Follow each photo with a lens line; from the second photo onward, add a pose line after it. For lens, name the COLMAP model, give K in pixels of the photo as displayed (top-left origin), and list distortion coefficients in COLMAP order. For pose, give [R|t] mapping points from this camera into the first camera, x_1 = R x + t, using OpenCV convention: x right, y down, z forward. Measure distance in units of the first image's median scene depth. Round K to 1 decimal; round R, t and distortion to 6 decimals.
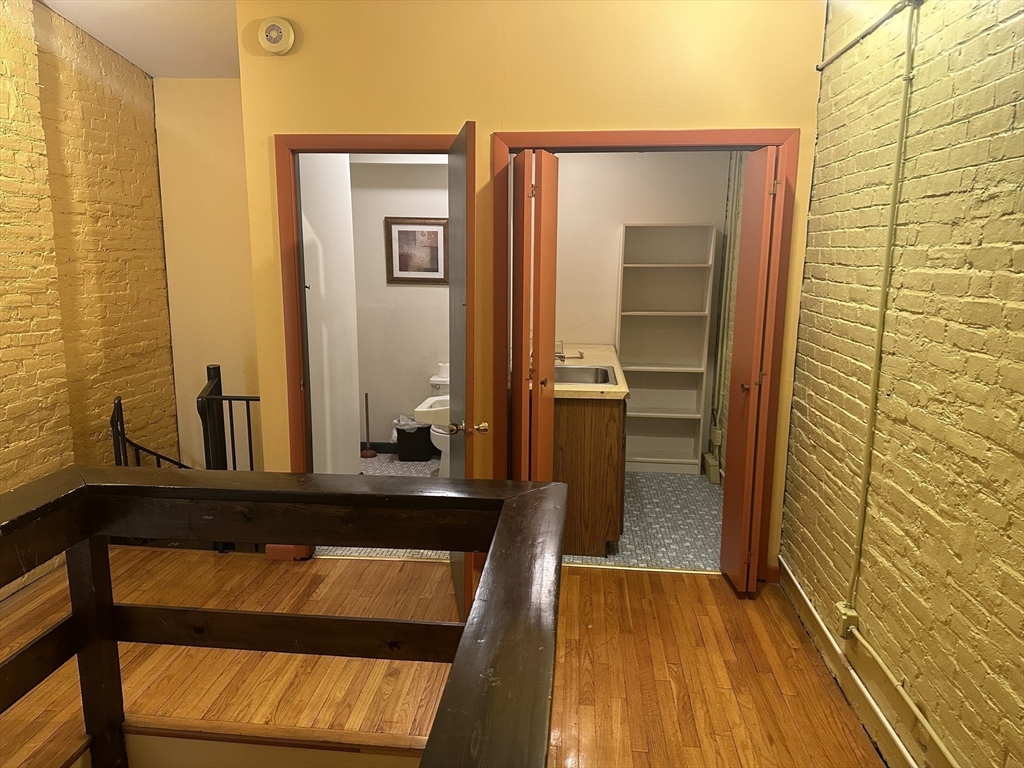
lens RADIAL K [[716.5, 0, 499.9], [0, 716.5, 382.6], [0, 0, 1]] dist [0.053621, -0.061278]
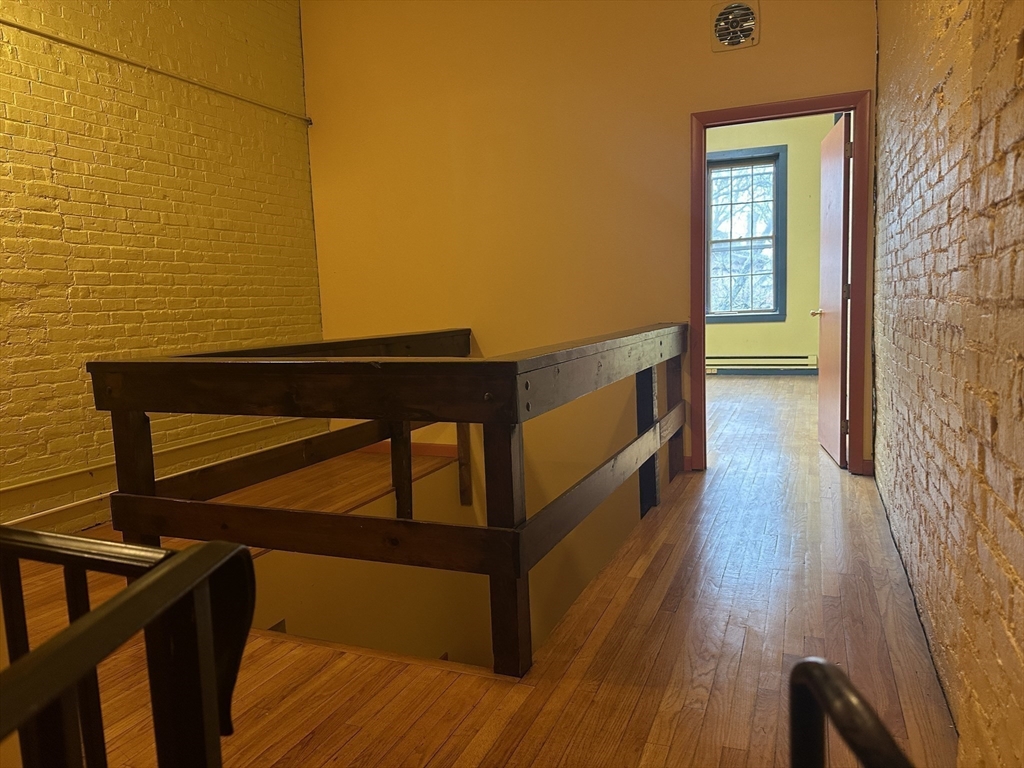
lens RADIAL K [[716.5, 0, 499.9], [0, 716.5, 382.6], [0, 0, 1]] dist [0.053621, -0.061278]
pose [[-0.956278, -0.003404, 0.292441, -0.614362], [0.083501, 0.955132, 0.284166, -0.070977], [-0.280287, 0.296161, -0.913087, 1.327631]]
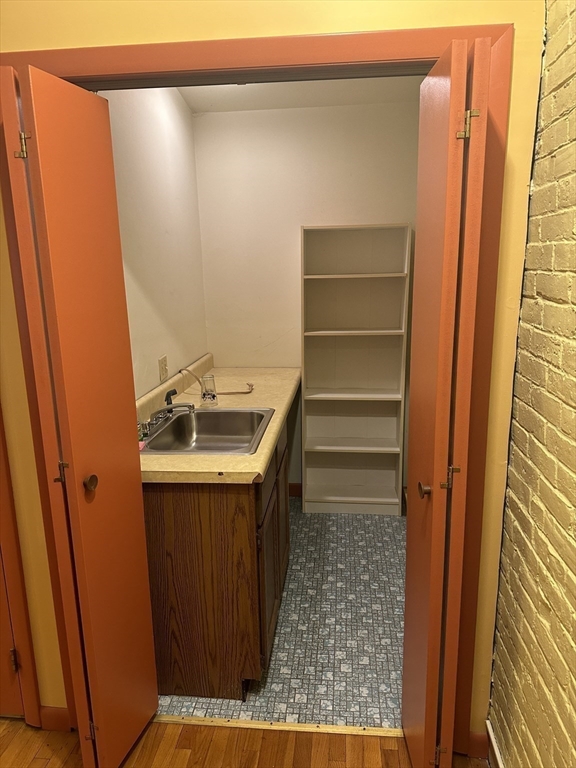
lens RADIAL K [[537.3, 0, 288.0], [0, 537.3, 384.0], [0, 0, 1]] dist [0.053621, -0.061278]
pose [[0.999670, -0.025564, 0.002611, 0.235065], [0.025449, 0.998985, 0.037164, -0.098357], [-0.003558, -0.037085, 0.999306, 0.577599]]
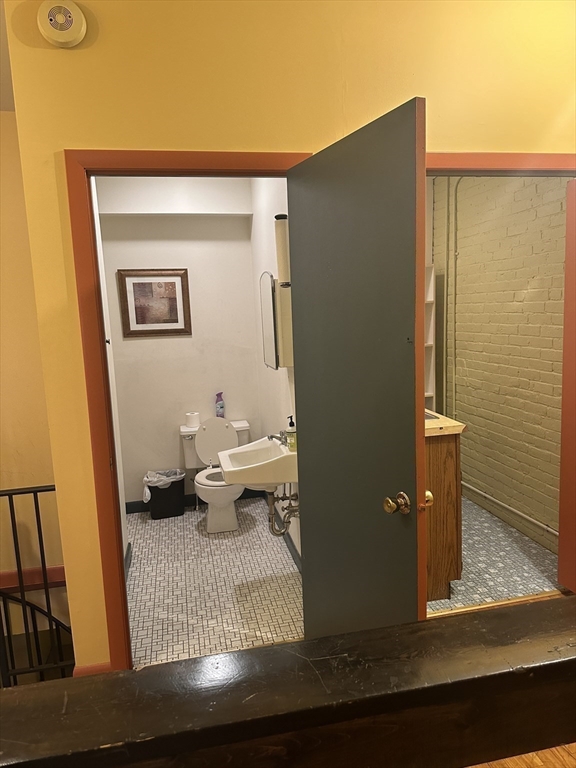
lens RADIAL K [[543.0, 0, 284.4], [0, 543.0, 378.2], [0, 0, 1]] dist [0.011490, -0.000215]
pose [[0.948672, -0.088451, 0.303642, -0.307931], [0.106100, 0.993464, -0.042093, -0.051370], [-0.297934, 0.072149, 0.951856, 0.416166]]
